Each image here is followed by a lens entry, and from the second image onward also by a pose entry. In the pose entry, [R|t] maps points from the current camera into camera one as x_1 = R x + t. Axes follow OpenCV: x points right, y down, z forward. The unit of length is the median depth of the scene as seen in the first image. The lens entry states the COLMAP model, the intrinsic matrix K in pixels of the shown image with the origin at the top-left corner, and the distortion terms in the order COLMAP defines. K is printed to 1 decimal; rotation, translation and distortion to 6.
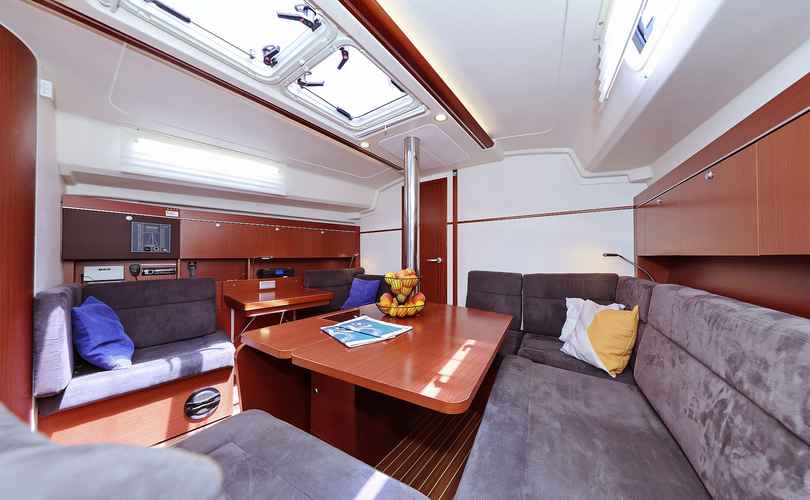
lens RADIAL K [[260.0, 0, 407.2], [0, 260.0, 255.0], [0, 0, 1]] dist [-0.000383, -0.000059]
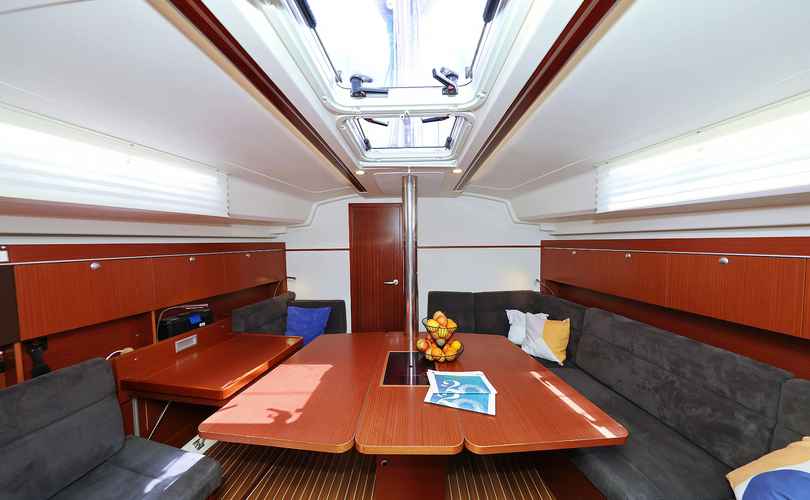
lens RADIAL K [[261.3, 0, 402.5], [0, 261.3, 254.5], [0, 0, 1]] dist [-0.001206, -0.000118]
pose [[0.824664, -0.036310, 0.564457, -0.589121], [0.003900, 0.998279, 0.058519, -0.203043], [-0.565610, -0.046057, 0.823386, 0.172425]]
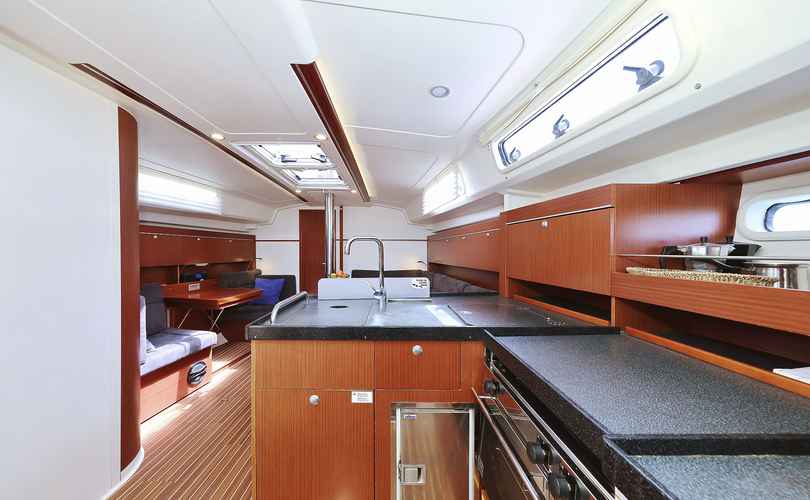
lens RADIAL K [[266.9, 0, 383.3], [0, 266.9, 253.7], [0, 0, 1]] dist [0.000196, -0.000006]
pose [[0.824309, 0.000042, 0.566140, -0.678493], [-0.010969, 0.999813, 0.015896, -0.086831], [-0.566033, -0.019313, 0.824156, -0.632222]]
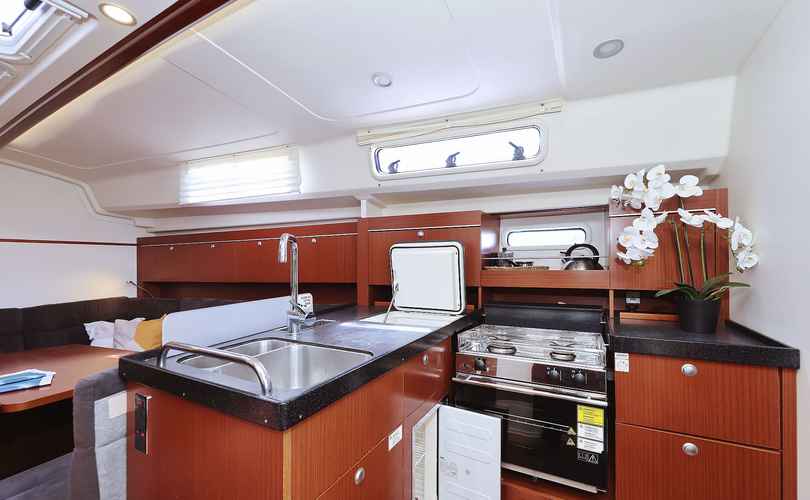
lens RADIAL K [[346.3, 0, 423.0], [0, 346.3, 256.7], [0, 0, 1]] dist [0.000835, 0.000050]
pose [[-0.141847, 0.018176, 0.989722, -0.958784], [0.008640, 0.999816, -0.017123, -0.070598], [-0.989851, 0.006122, -0.141978, -0.170909]]
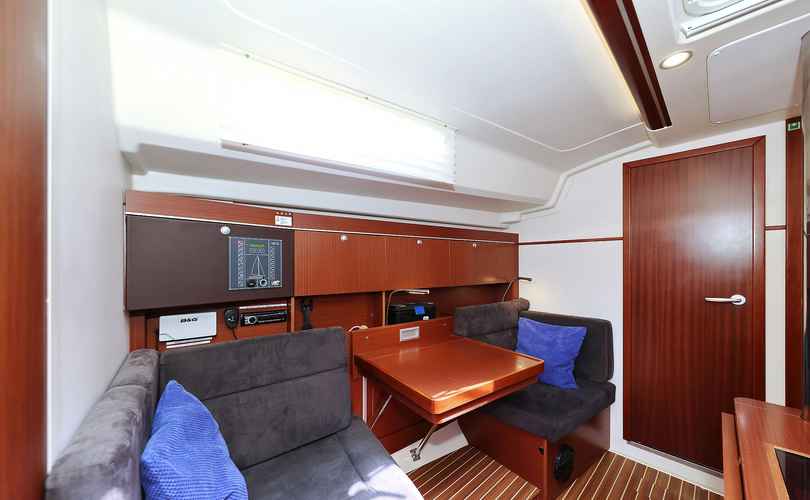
lens RADIAL K [[288.3, 0, 406.4], [0, 288.3, 264.2], [0, 0, 1]] dist [-0.000090, 0.000026]
pose [[0.985046, 0.004310, -0.172235, -0.563962], [-0.002047, 0.999909, 0.013318, -0.075901], [0.172277, -0.012767, 0.984966, 0.441740]]
